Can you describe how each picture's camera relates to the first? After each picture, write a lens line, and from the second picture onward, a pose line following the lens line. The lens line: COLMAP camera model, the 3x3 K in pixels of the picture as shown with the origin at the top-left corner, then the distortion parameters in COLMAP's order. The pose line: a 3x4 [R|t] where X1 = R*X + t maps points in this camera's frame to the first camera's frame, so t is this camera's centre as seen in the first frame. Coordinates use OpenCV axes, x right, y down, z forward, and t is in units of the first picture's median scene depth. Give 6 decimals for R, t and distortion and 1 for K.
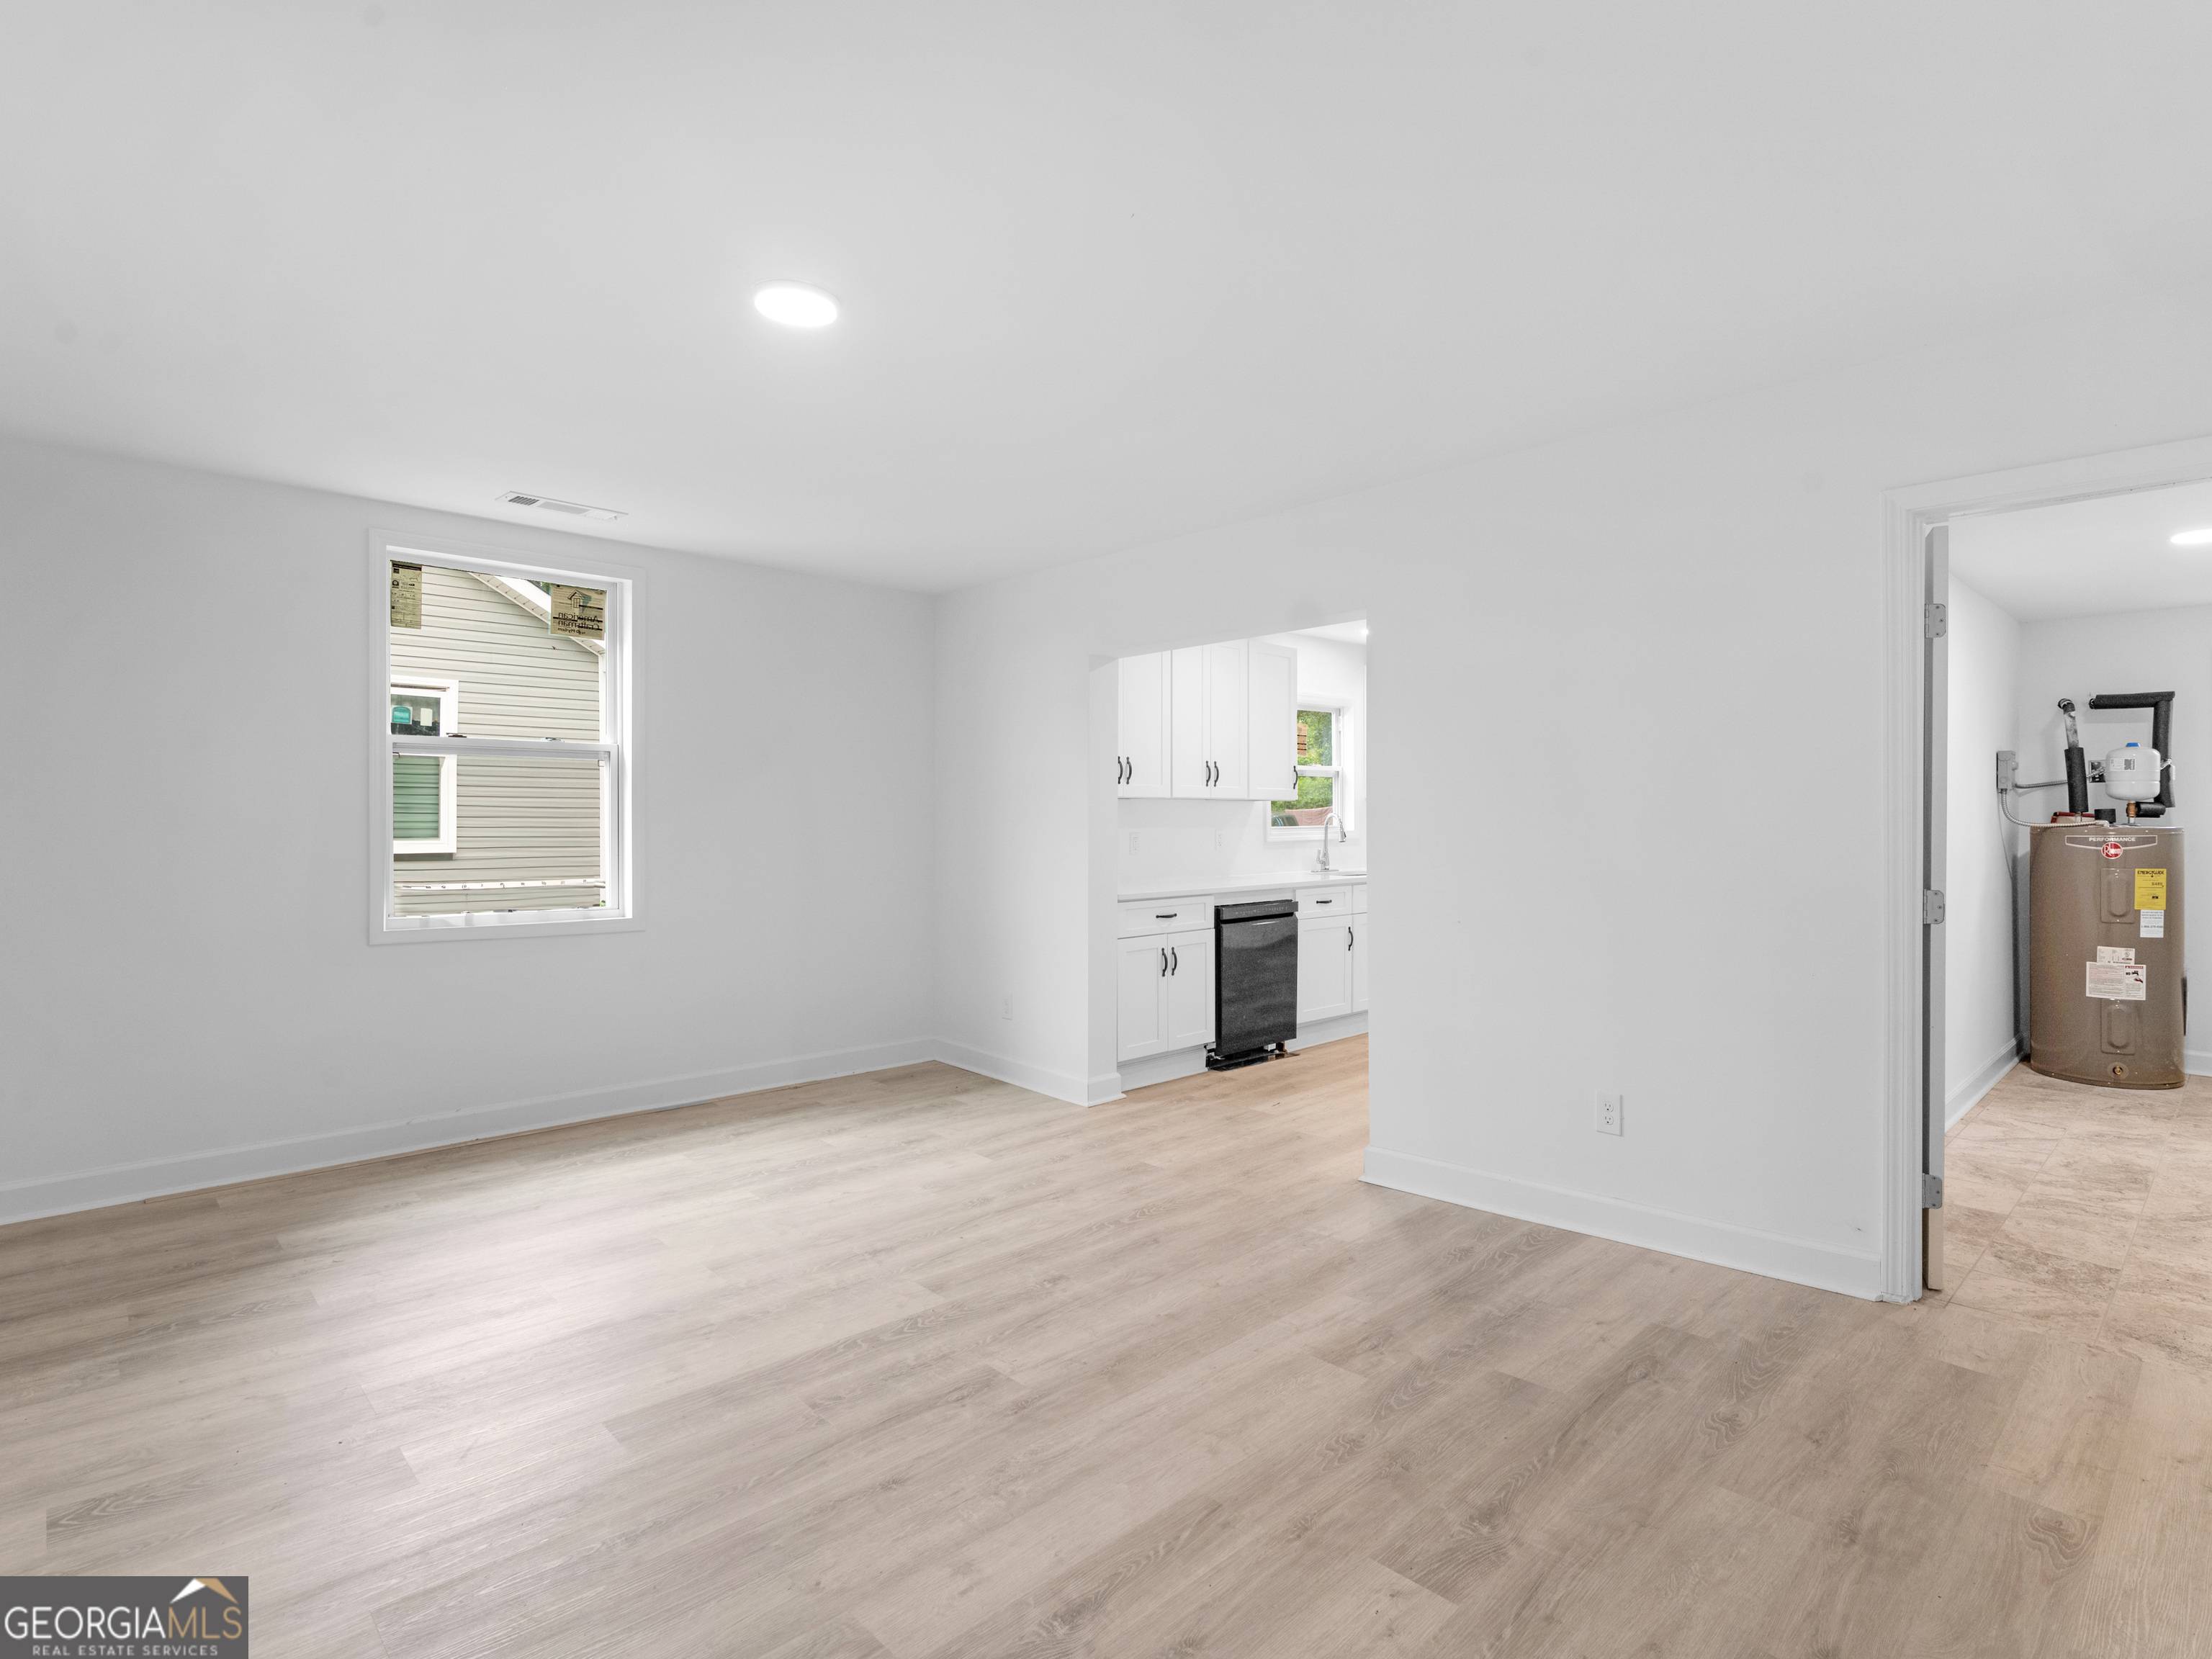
lens RADIAL K [[1130.5, 0, 1238.1], [0, 1130.5, 829.3], [0, 0, 1]] dist [-0.004881, 0.000052]
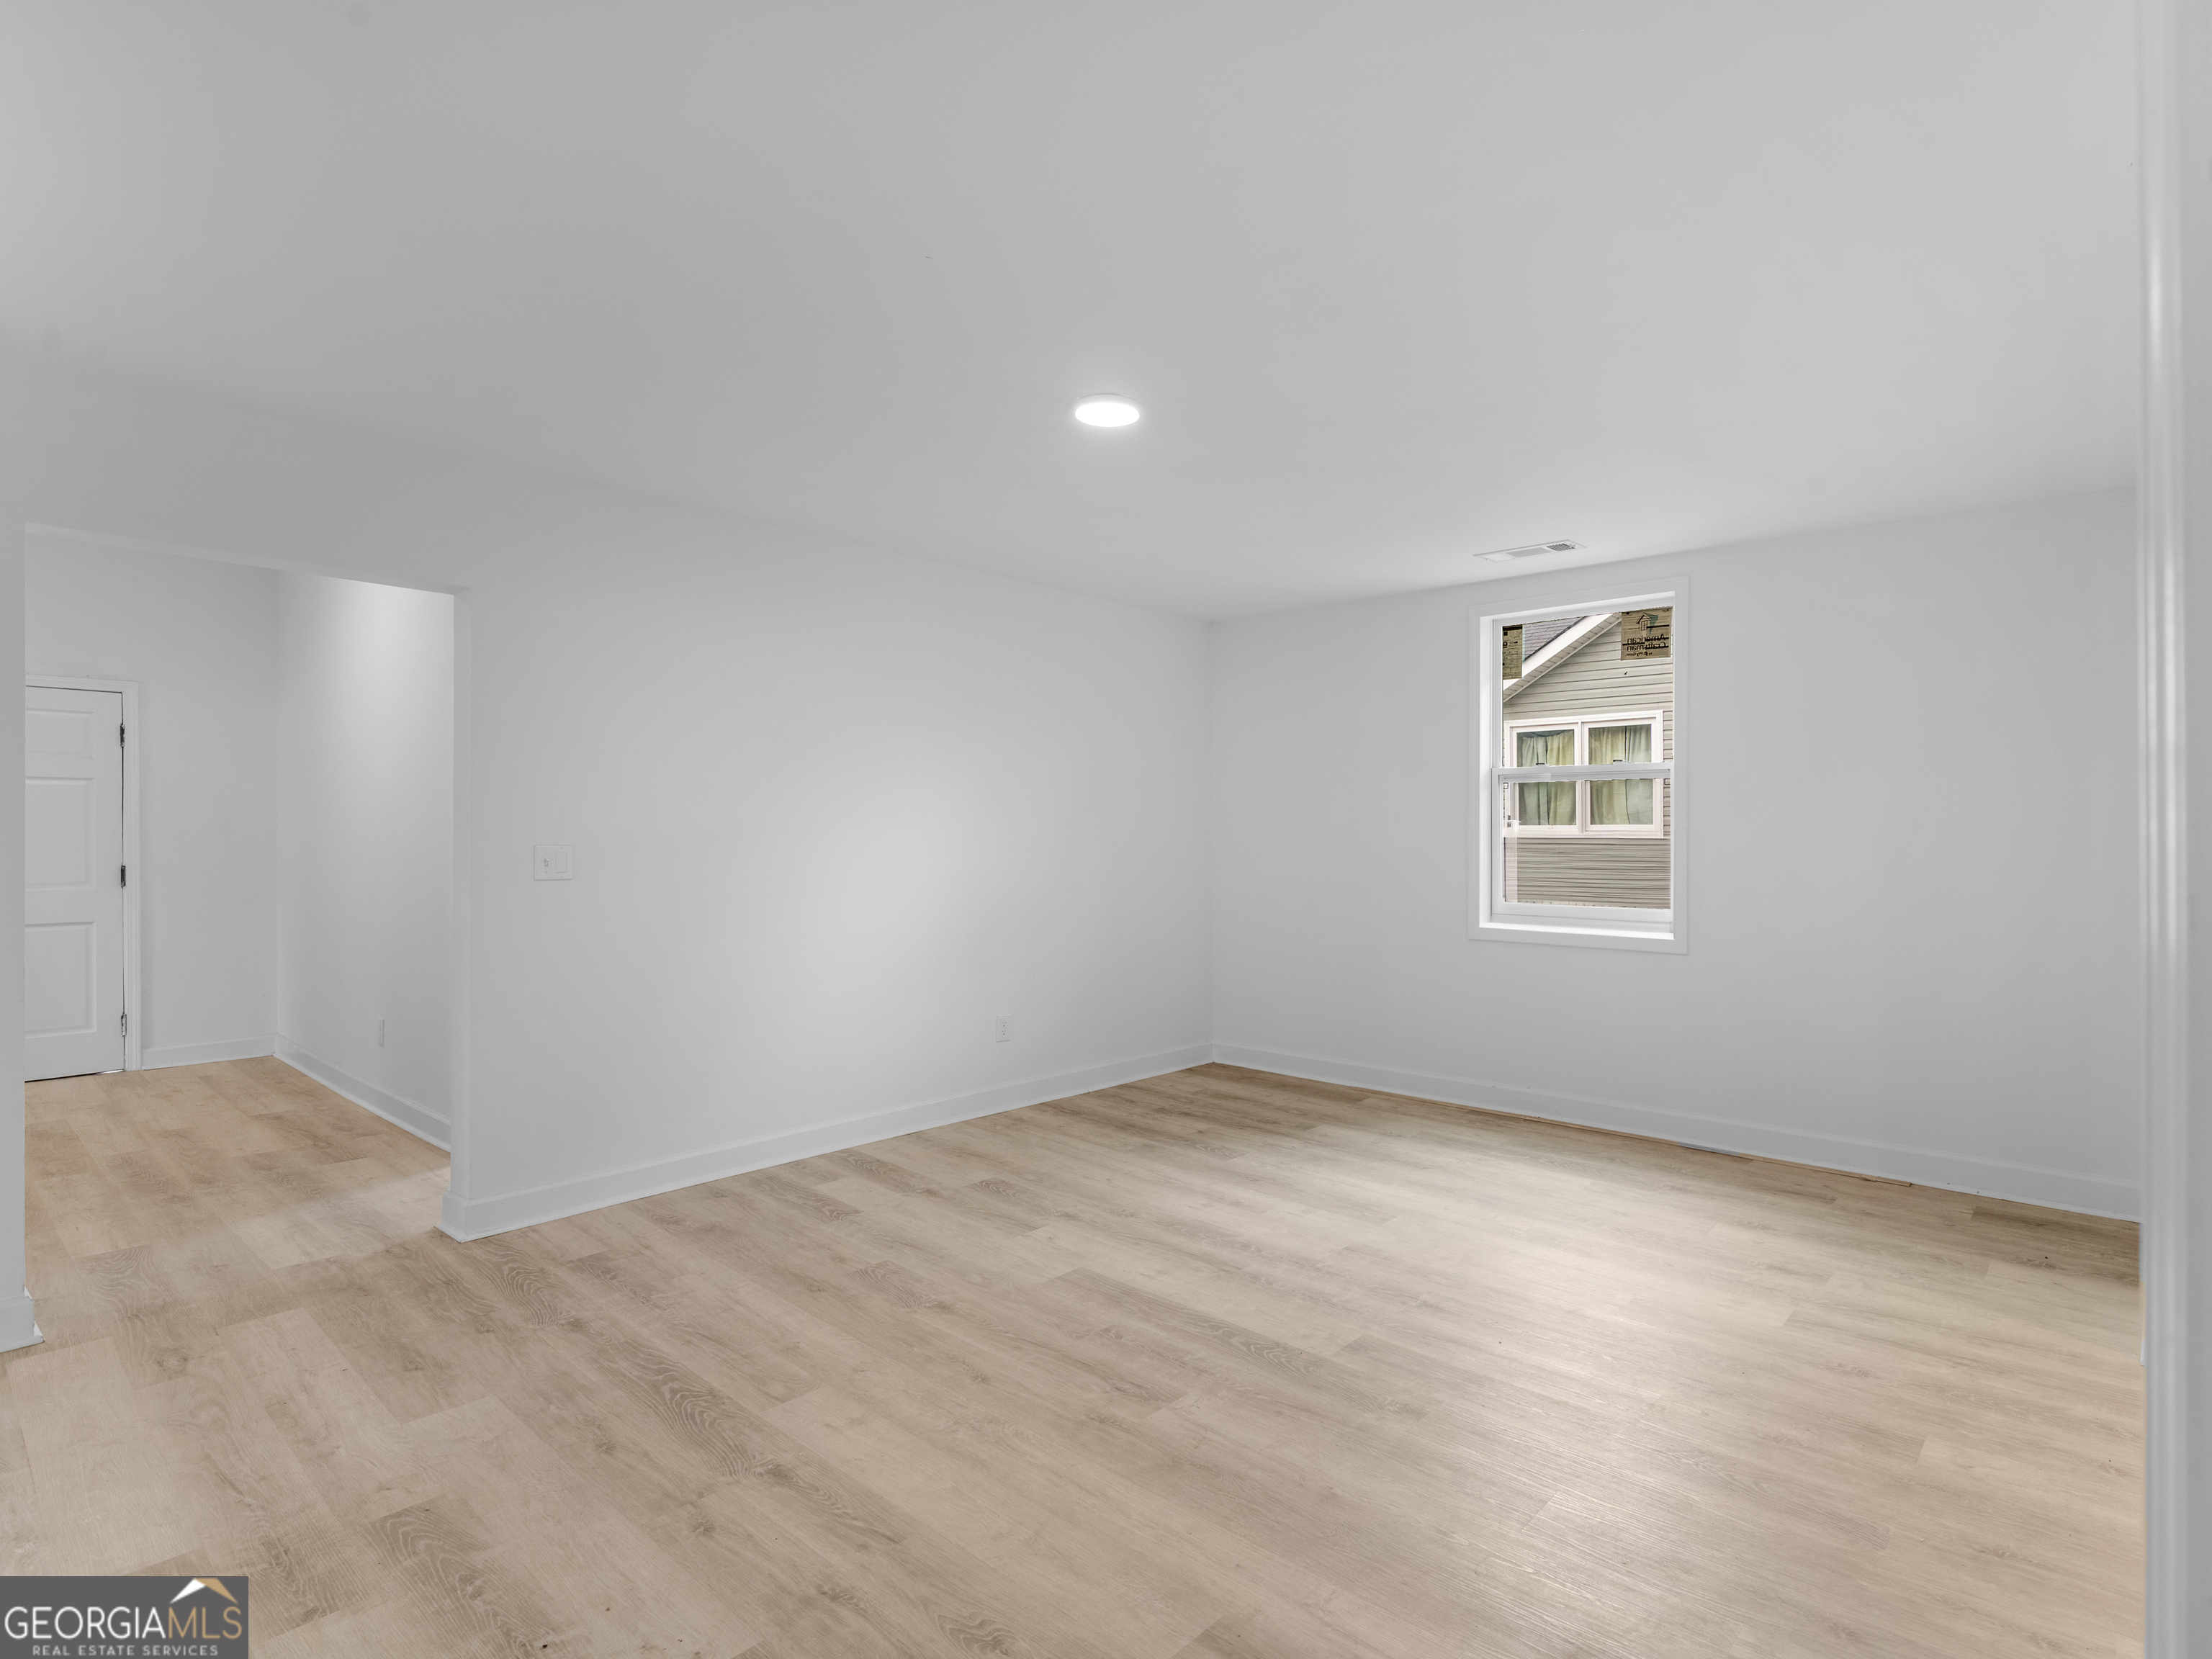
lens RADIAL K [[1143.0, 0, 1147.0], [0, 1143.0, 822.8], [0, 0, 1]] dist [-0.001233, 0.000015]
pose [[0.021137, -0.009020, -0.999736, 0.675032], [-0.012121, 0.999883, -0.009277, -0.010547], [0.999703, 0.012314, 0.021025, 0.818365]]
